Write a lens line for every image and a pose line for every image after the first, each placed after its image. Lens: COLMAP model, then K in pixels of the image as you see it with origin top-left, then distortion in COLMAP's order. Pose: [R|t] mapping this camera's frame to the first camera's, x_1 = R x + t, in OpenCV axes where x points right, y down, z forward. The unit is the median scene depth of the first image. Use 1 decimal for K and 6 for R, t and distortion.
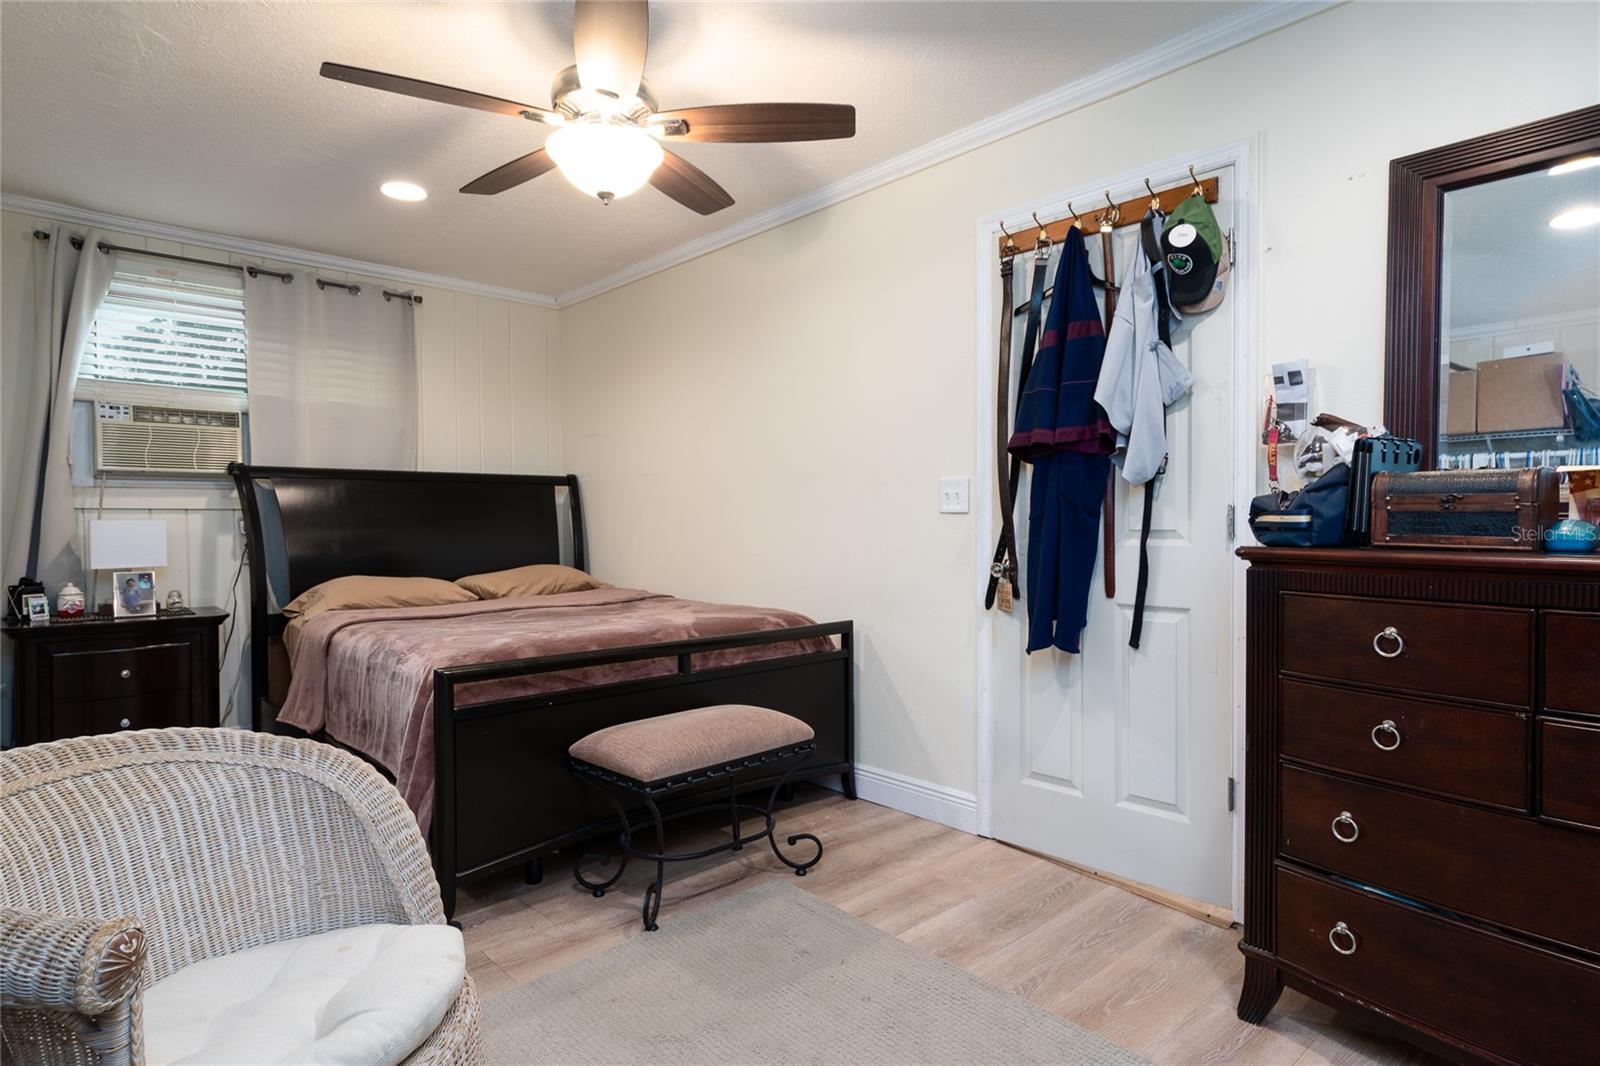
lens RADIAL K [[886.8, 0, 800.0], [0, 886.8, 533.0], [0, 0, 1]] dist [0.004507, 0.000525]
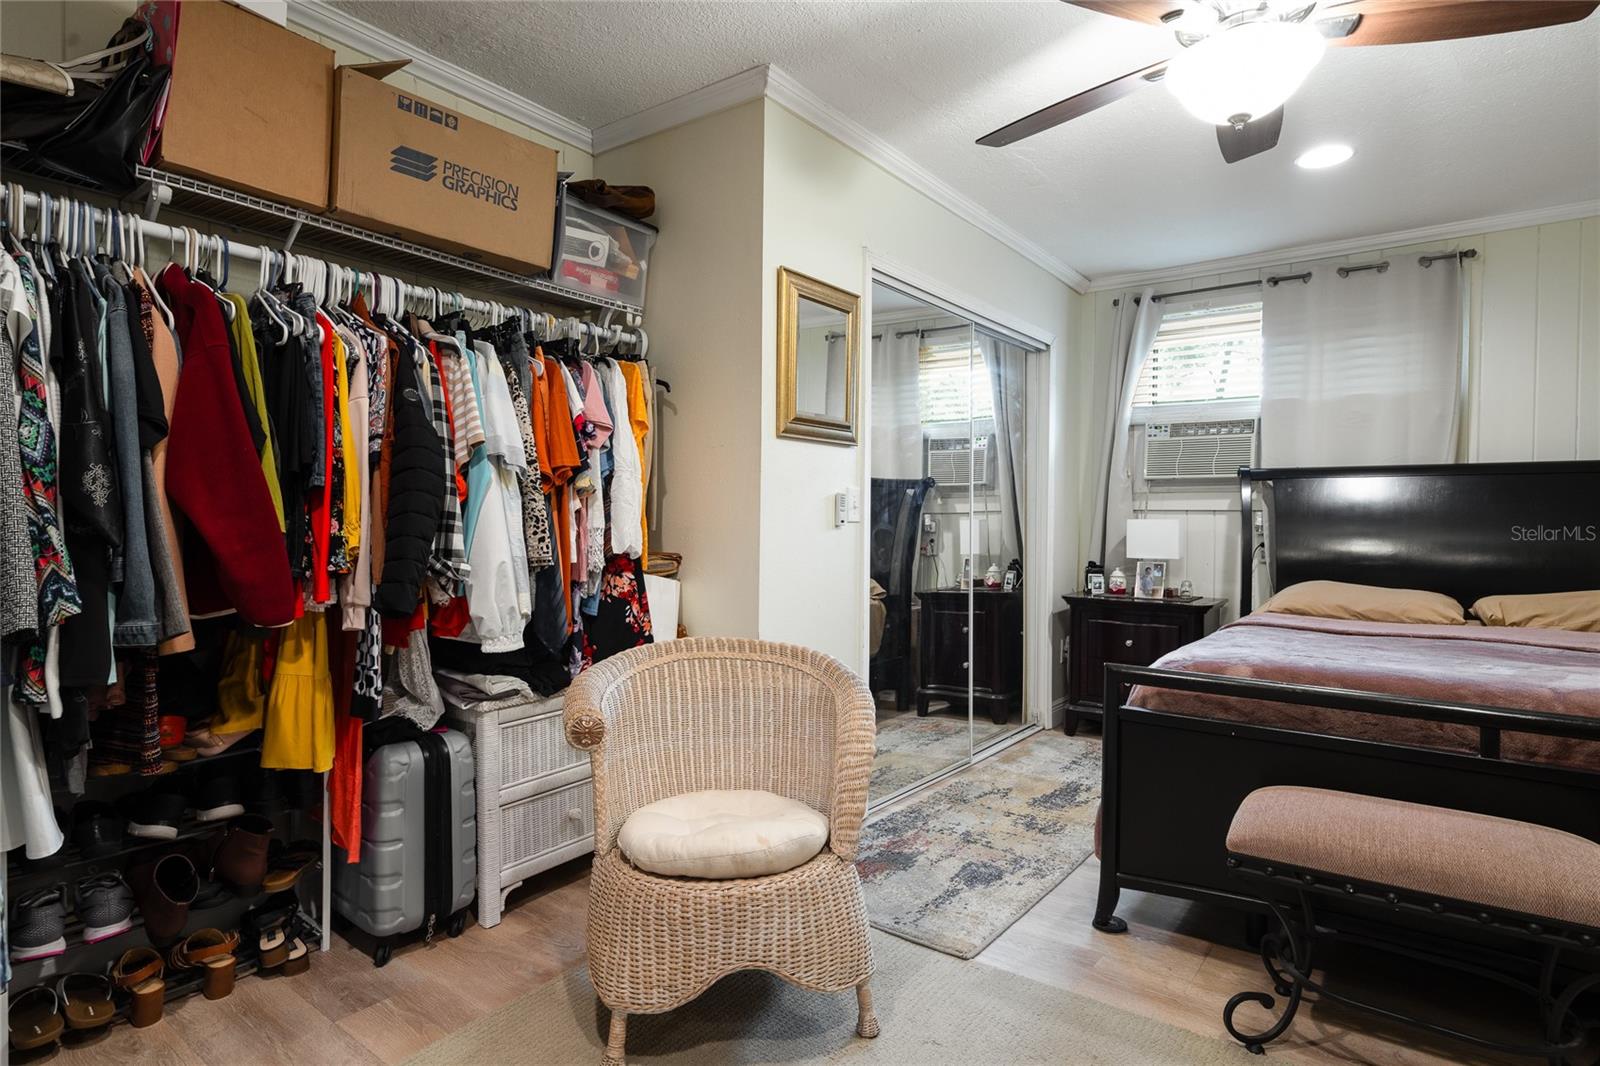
lens RADIAL K [[886.8, 0, 800.0], [0, 886.8, 533.0], [0, 0, 1]] dist [0.004507, 0.000525]
pose [[0.148580, 0.019514, -0.988708, 0.361393], [-0.027310, 0.999505, 0.015623, -0.001500], [0.988523, 0.024680, 0.149040, 0.333083]]
